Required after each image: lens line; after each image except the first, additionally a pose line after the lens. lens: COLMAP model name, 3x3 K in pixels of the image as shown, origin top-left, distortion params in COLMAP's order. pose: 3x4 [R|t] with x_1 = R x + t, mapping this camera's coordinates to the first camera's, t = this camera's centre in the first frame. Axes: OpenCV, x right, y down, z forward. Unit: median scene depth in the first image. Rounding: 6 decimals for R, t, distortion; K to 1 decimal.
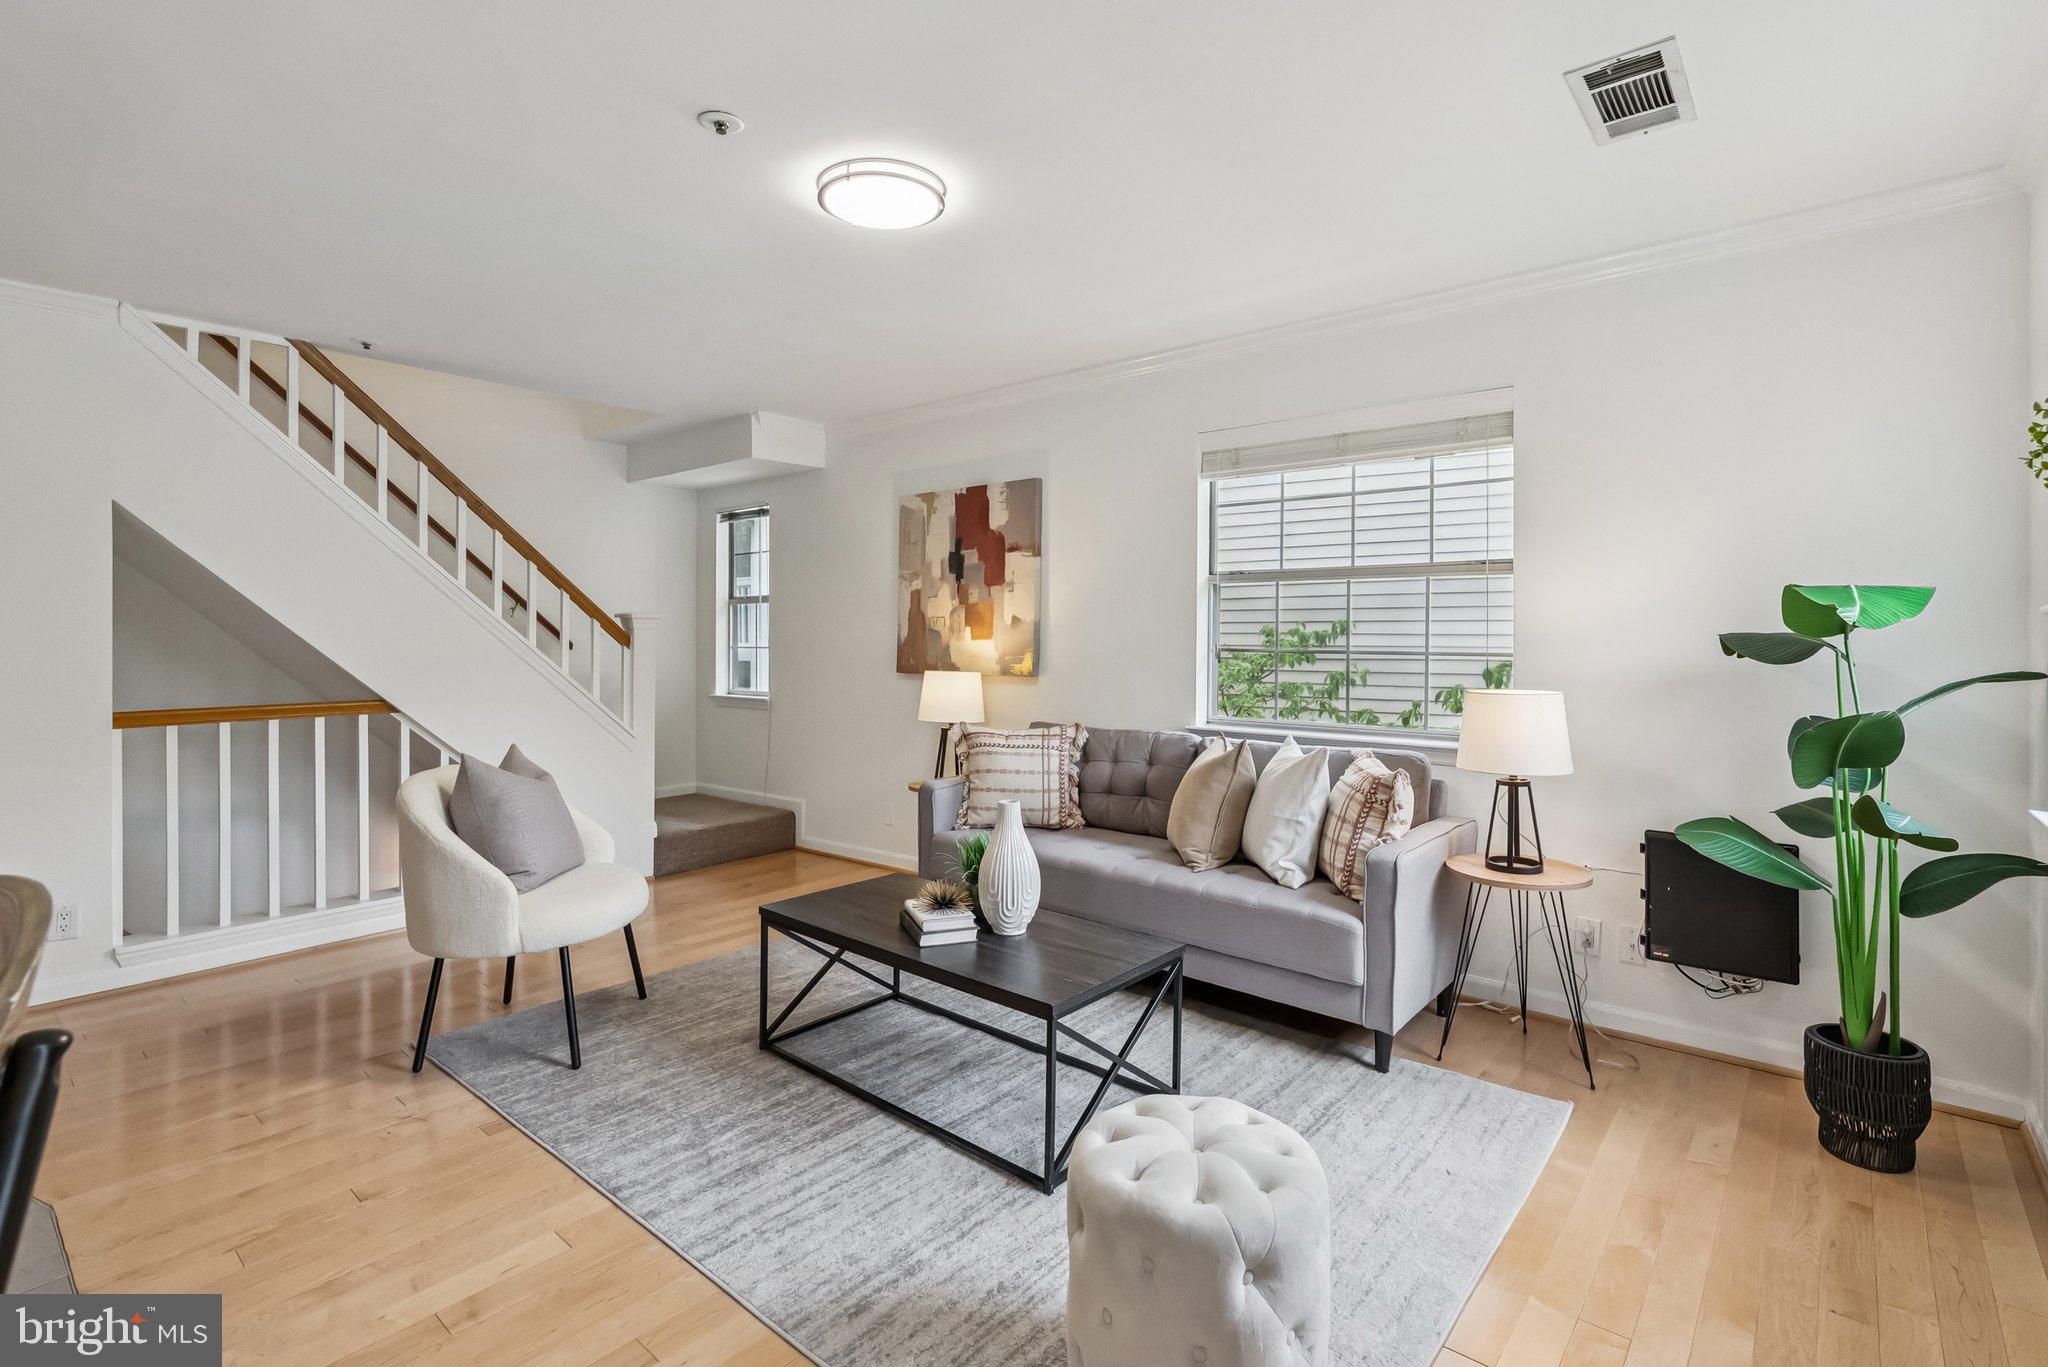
lens RADIAL K [[961.4, 0, 1018.9], [0, 961.4, 637.3], [0, 0, 1]] dist [-0.004965, 0.001161]
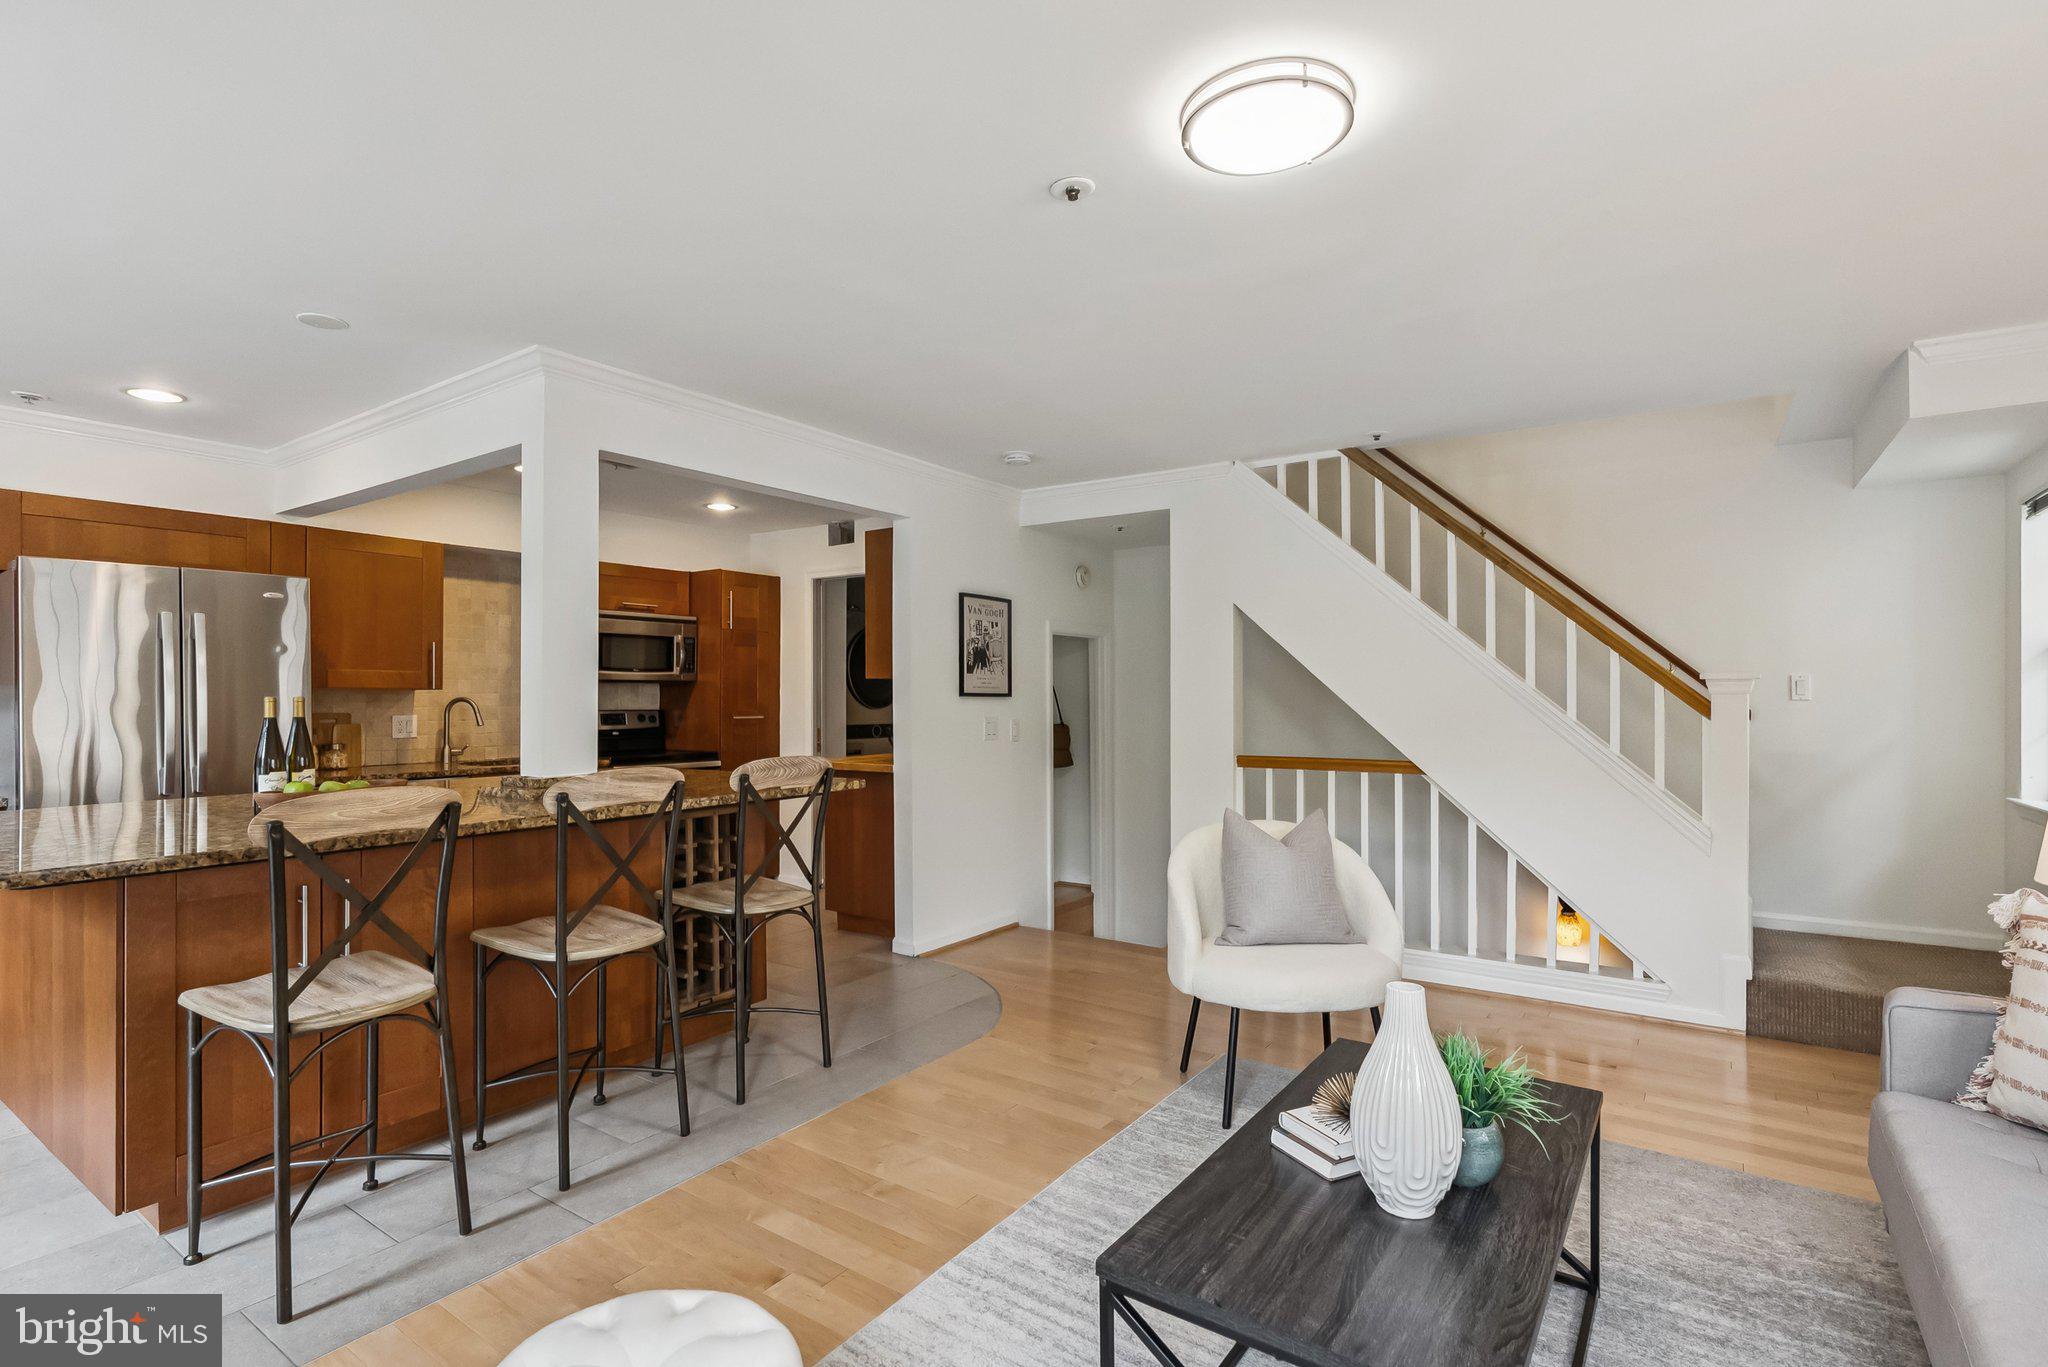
lens RADIAL K [[979.6, 0, 1021.4], [0, 979.6, 689.9], [0, 0, 1]] dist [-0.004798, 0.000135]
pose [[0.092172, -0.004509, -0.995733, 0.403143], [-0.004974, 0.999975, -0.004989, -0.006963], [0.995731, 0.005412, 0.092147, 0.498757]]
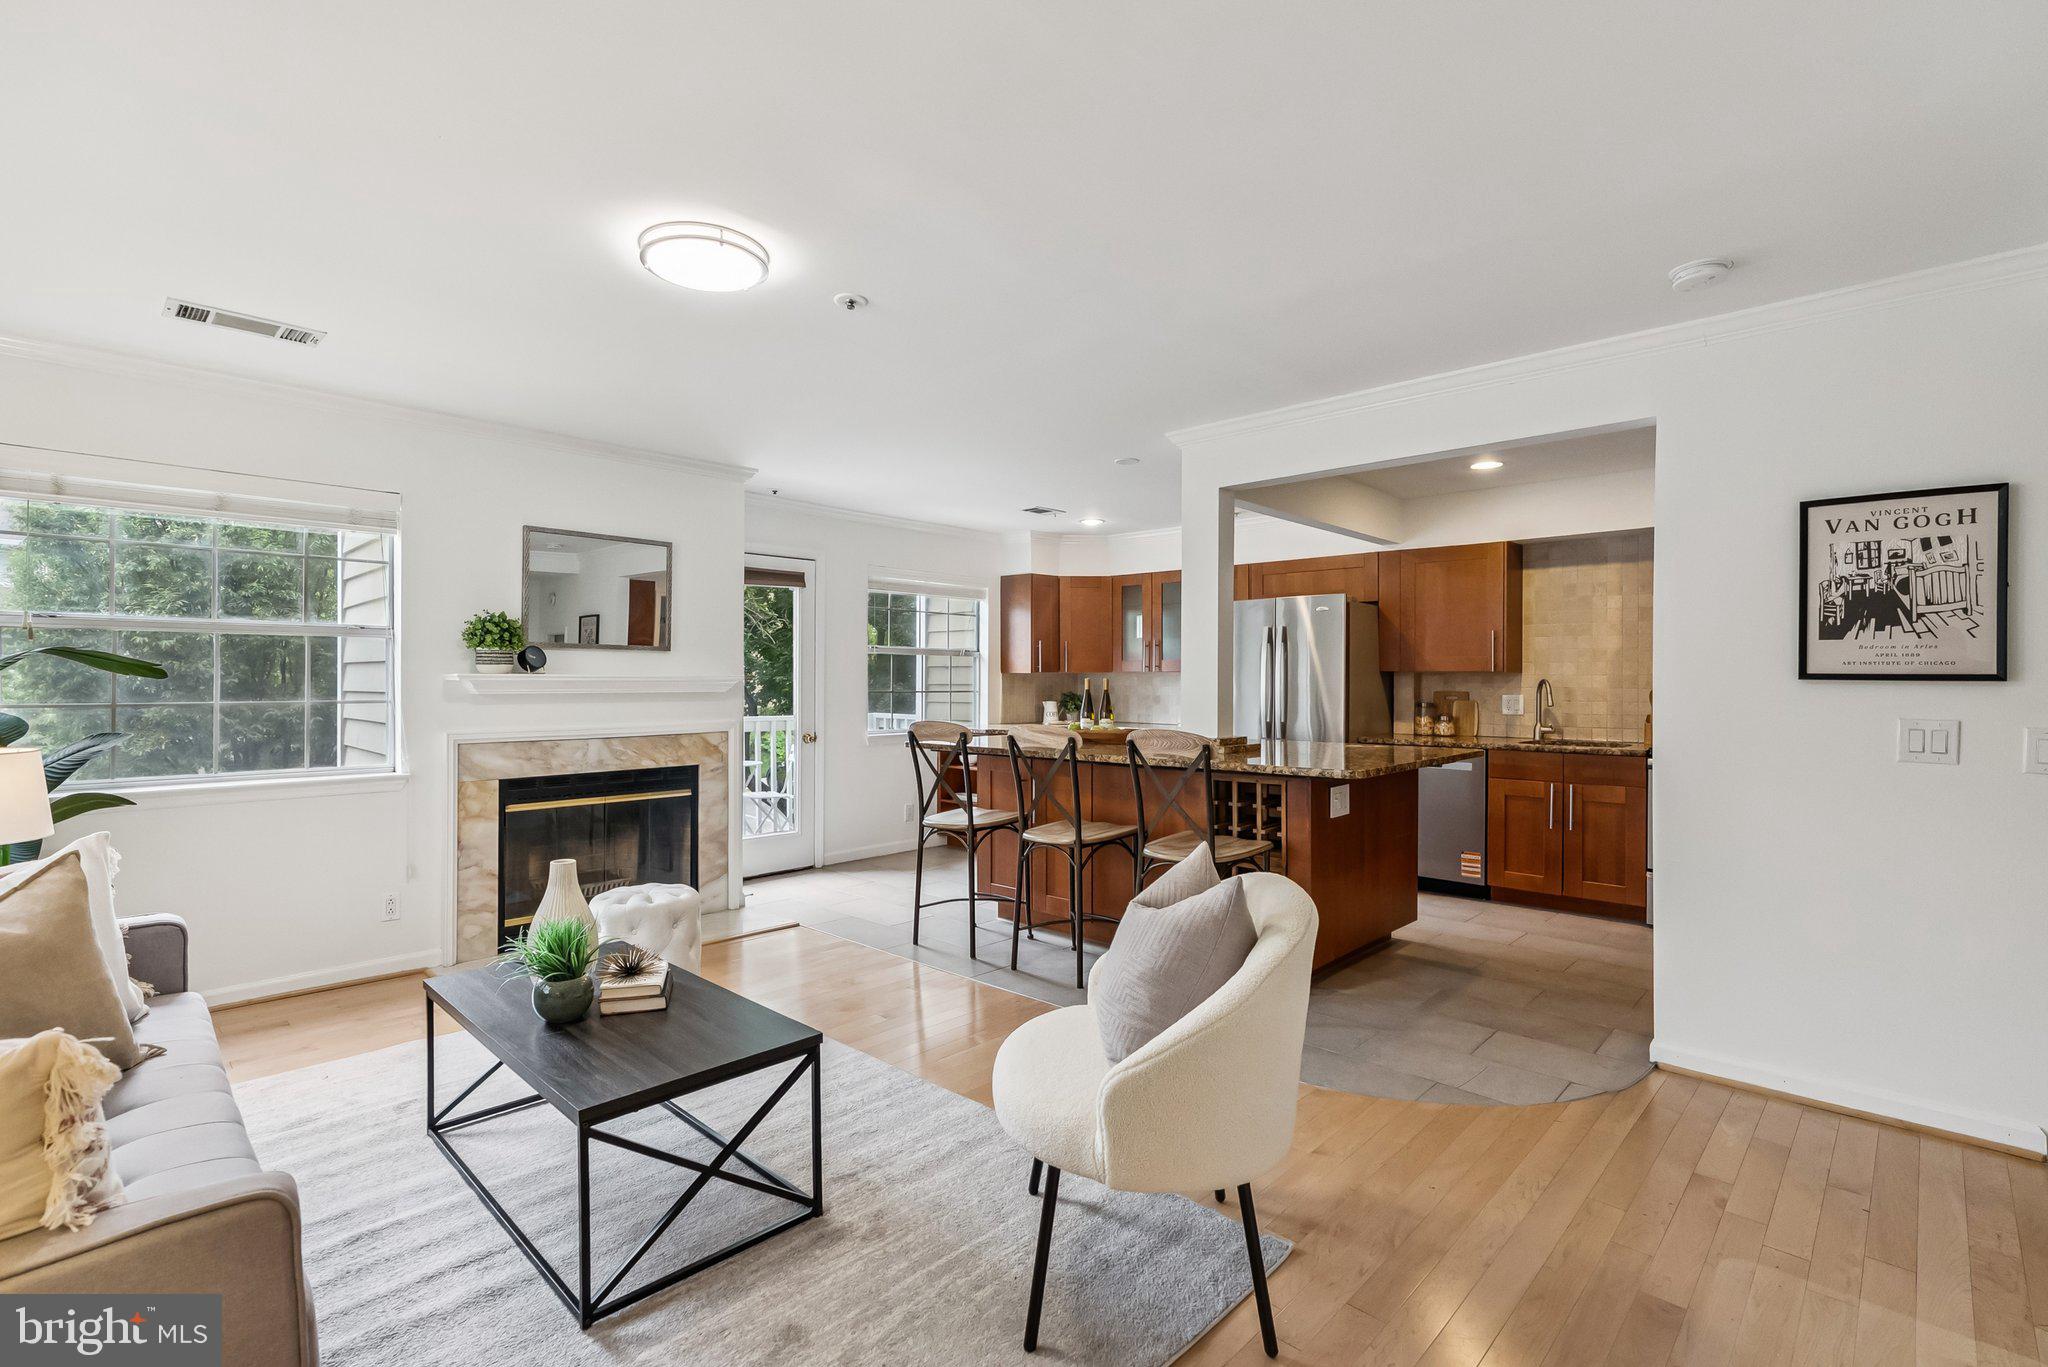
lens RADIAL K [[942.5, 0, 1020.7], [0, 942.5, 684.5], [0, 0, 1]] dist [-0.007548, 0.004601]
pose [[-0.998228, 0.000512, 0.059499, -0.364570], [0.001305, 0.999911, 0.013285, -0.011624], [-0.059487, 0.013339, -0.998140, 1.331667]]
